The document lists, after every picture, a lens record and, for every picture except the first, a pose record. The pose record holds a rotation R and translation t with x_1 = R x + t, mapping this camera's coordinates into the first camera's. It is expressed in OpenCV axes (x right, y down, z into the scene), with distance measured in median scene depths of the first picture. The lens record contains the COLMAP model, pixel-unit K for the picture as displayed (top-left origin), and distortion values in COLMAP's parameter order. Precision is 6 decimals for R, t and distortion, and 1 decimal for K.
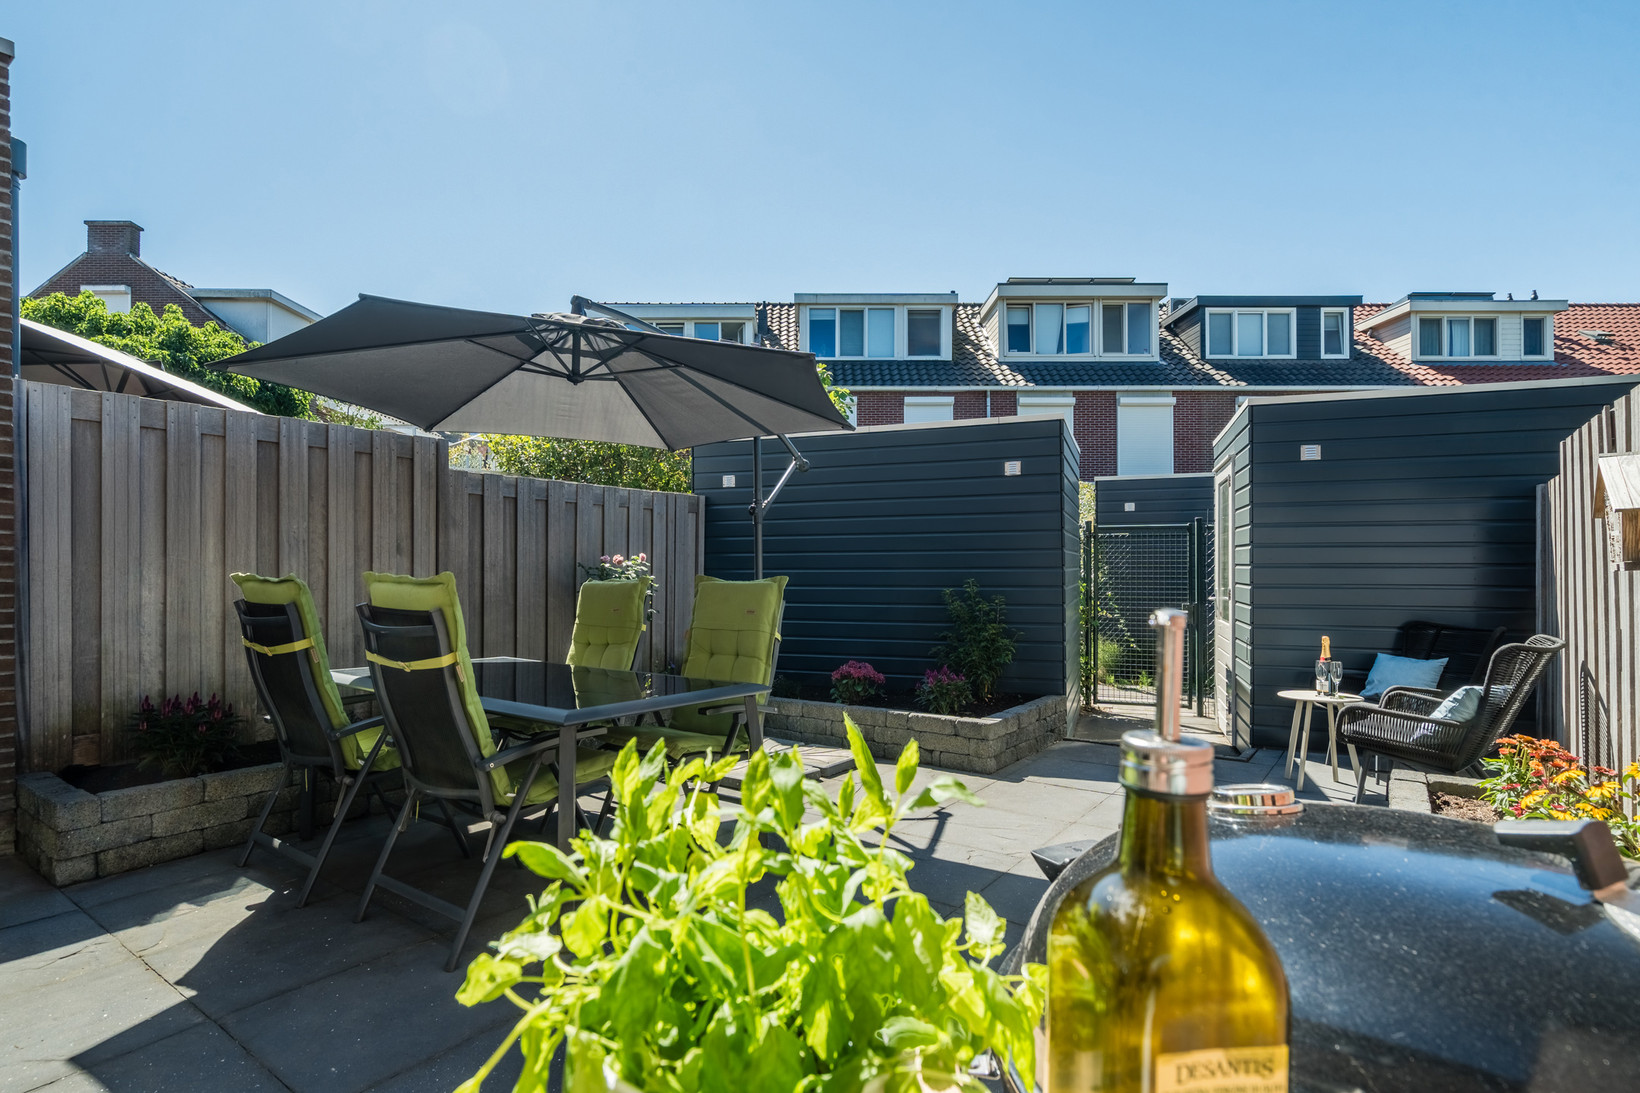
lens RADIAL K [[805.2, 0, 811.5], [0, 805.2, 563.8], [0, 0, 1]] dist [0.003936, 0.000232]
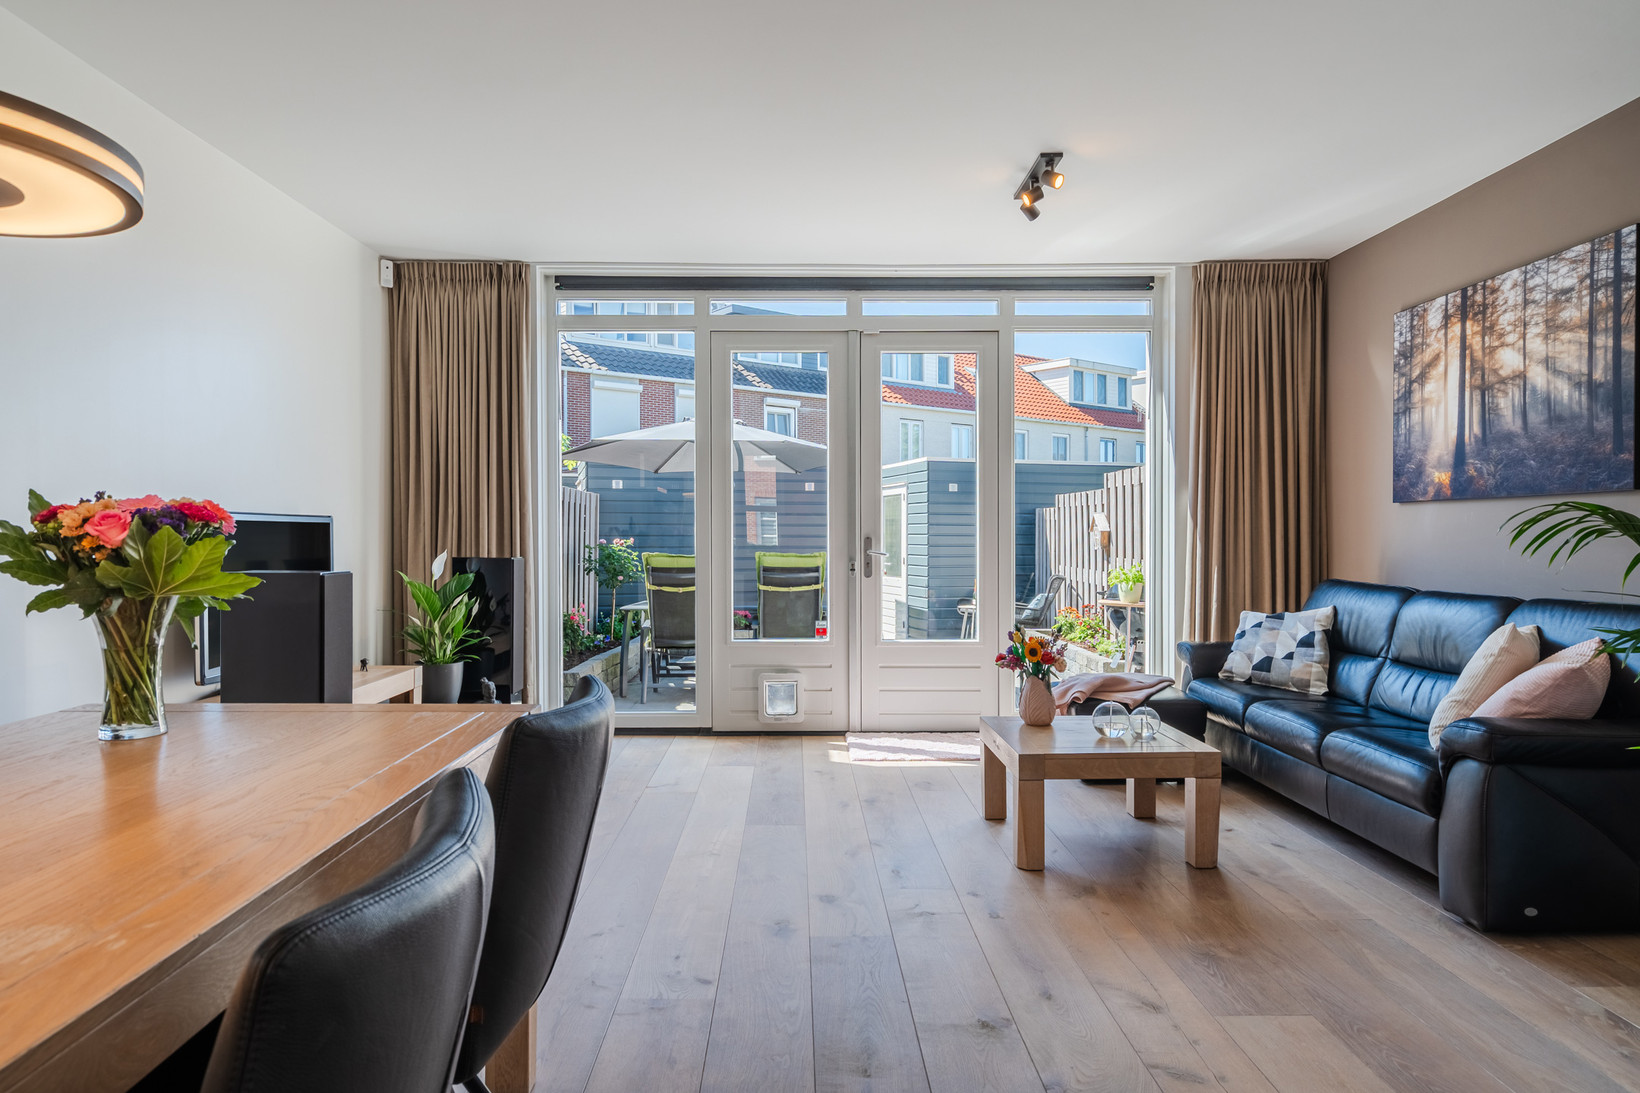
lens RADIAL K [[975.9, 0, 808.0], [0, 975.9, 543.0], [0, 0, 1]] dist [0.003213, 0.003681]
pose [[0.801814, -0.001107, 0.597573, -0.258466], [-0.001825, 0.999989, 0.004302, -0.003216], [-0.597571, -0.004541, 0.801803, -0.164380]]
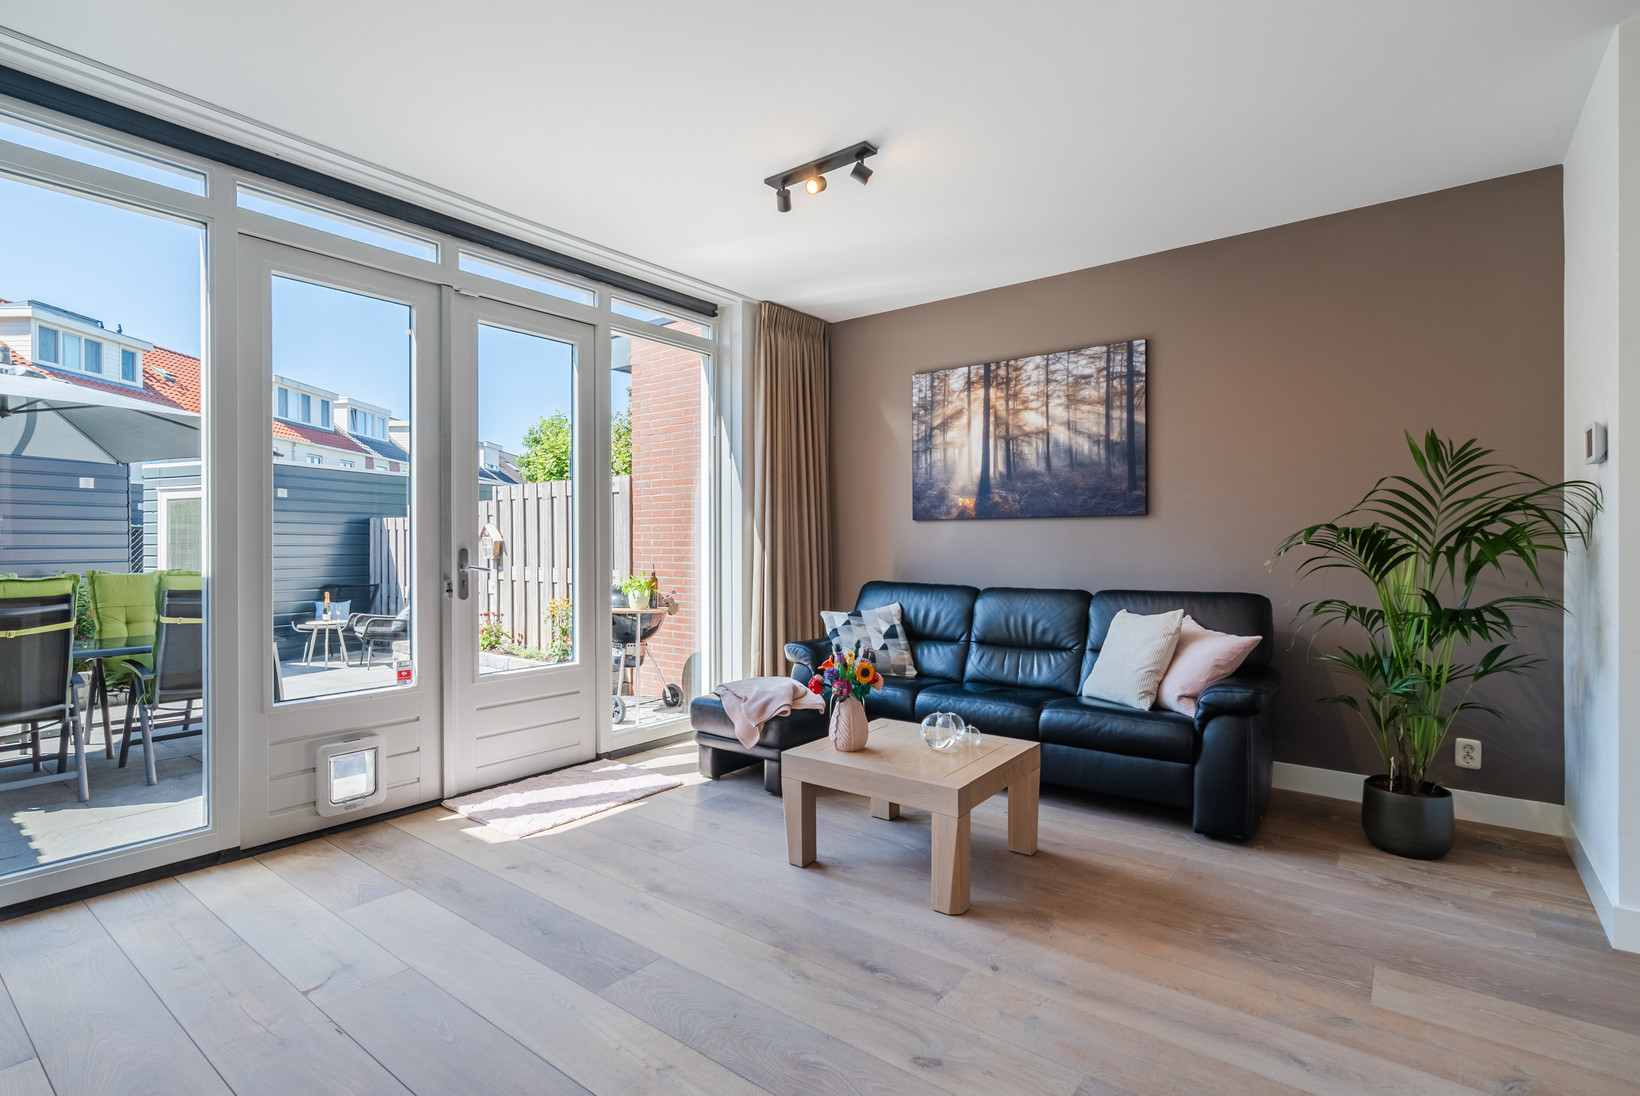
lens RADIAL K [[790.9, 0, 771.4], [0, 790.9, 541.8], [0, 0, 1]] dist [-0.001687, 0.000443]
pose [[0.058363, 0.006225, 0.998276, -0.254141], [0.002668, 0.999976, -0.006392, -0.003894], [-0.998292, 0.003036, 0.058345, -0.042715]]
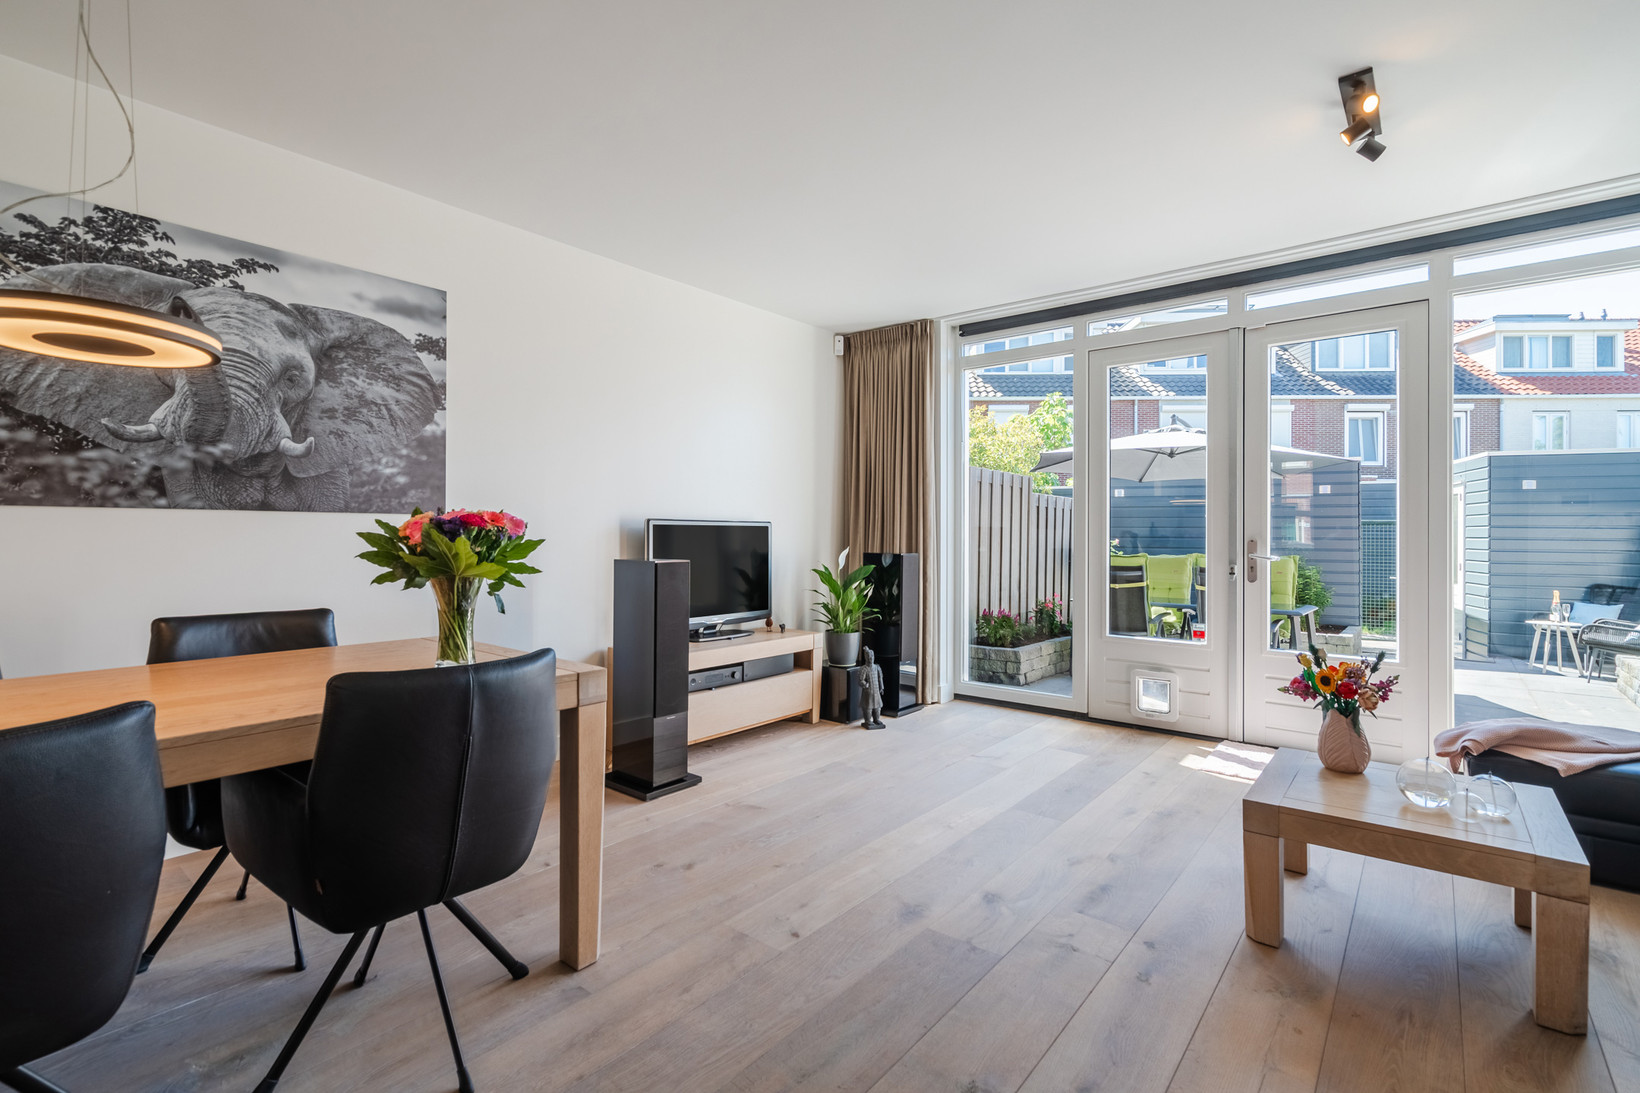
lens RADIAL K [[755.1, 0, 811.3], [0, 755.1, 529.8], [0, 0, 1]] dist [0.001140, 0.000564]
pose [[0.998142, 0.009075, -0.060245, -0.192281], [-0.009562, 0.999924, -0.007813, -0.003711], [0.060170, 0.008375, 0.998153, -0.164902]]
